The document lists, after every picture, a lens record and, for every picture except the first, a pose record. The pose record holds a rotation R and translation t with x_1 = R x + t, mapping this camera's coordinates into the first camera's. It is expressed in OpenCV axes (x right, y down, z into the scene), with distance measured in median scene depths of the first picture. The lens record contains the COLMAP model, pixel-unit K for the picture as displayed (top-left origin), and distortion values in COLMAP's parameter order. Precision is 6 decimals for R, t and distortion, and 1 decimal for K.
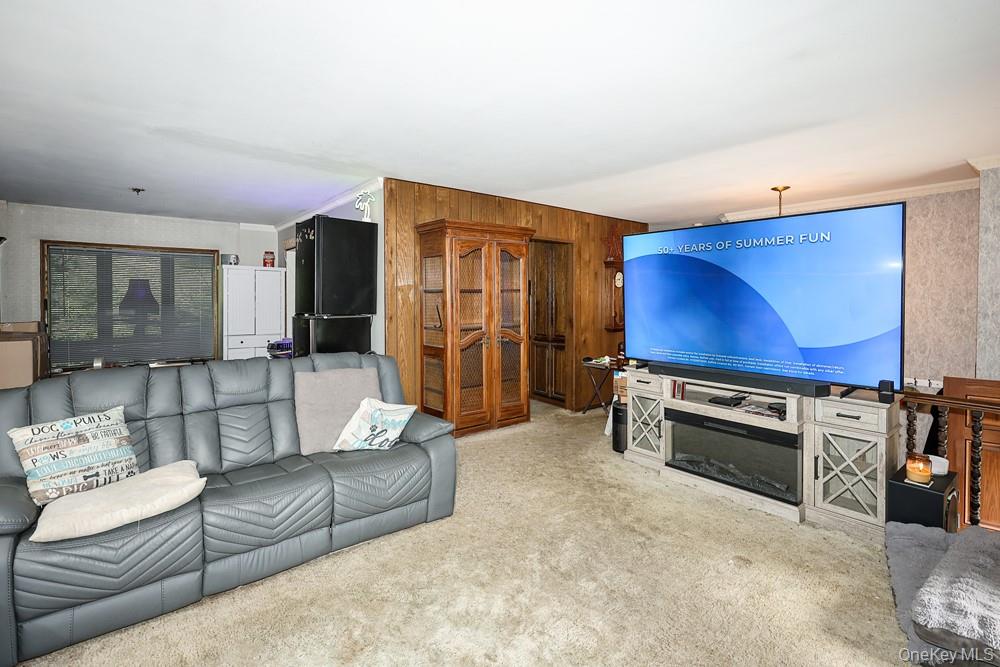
lens RADIAL K [[457.1, 0, 503.4], [0, 457.1, 296.1], [0, 0, 1]] dist [0.000593, -0.000073]
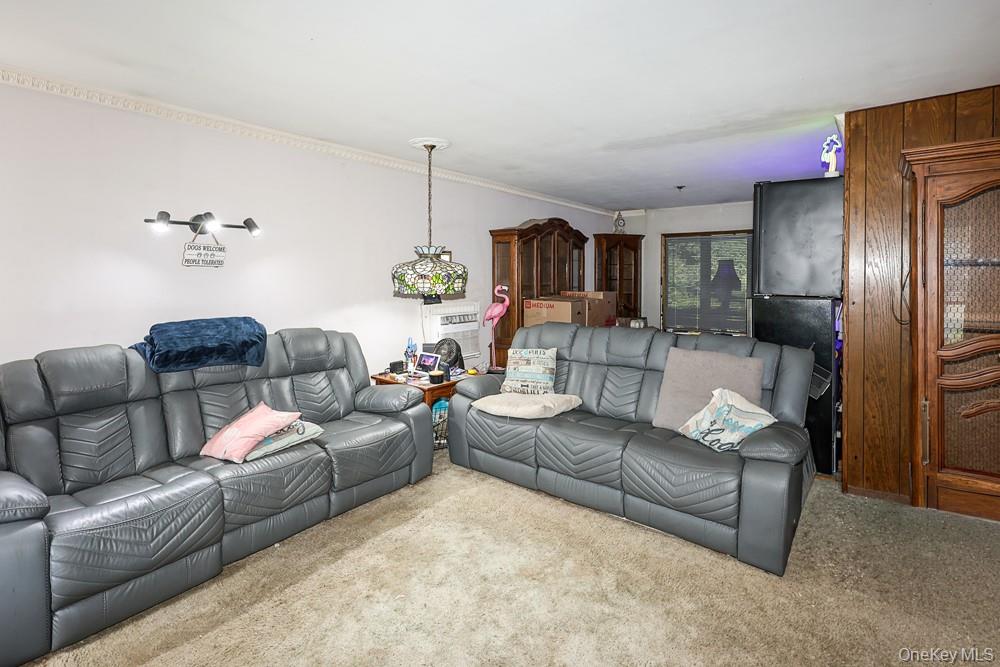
lens RADIAL K [[468.9, 0, 502.4], [0, 468.9, 278.8], [0, 0, 1]] dist [0.000010, -0.000100]
pose [[0.232687, 0.005912, -0.972534, 0.505624], [-0.000483, 0.999982, 0.005963, 0.006611], [0.972551, -0.000917, 0.232686, 0.405414]]
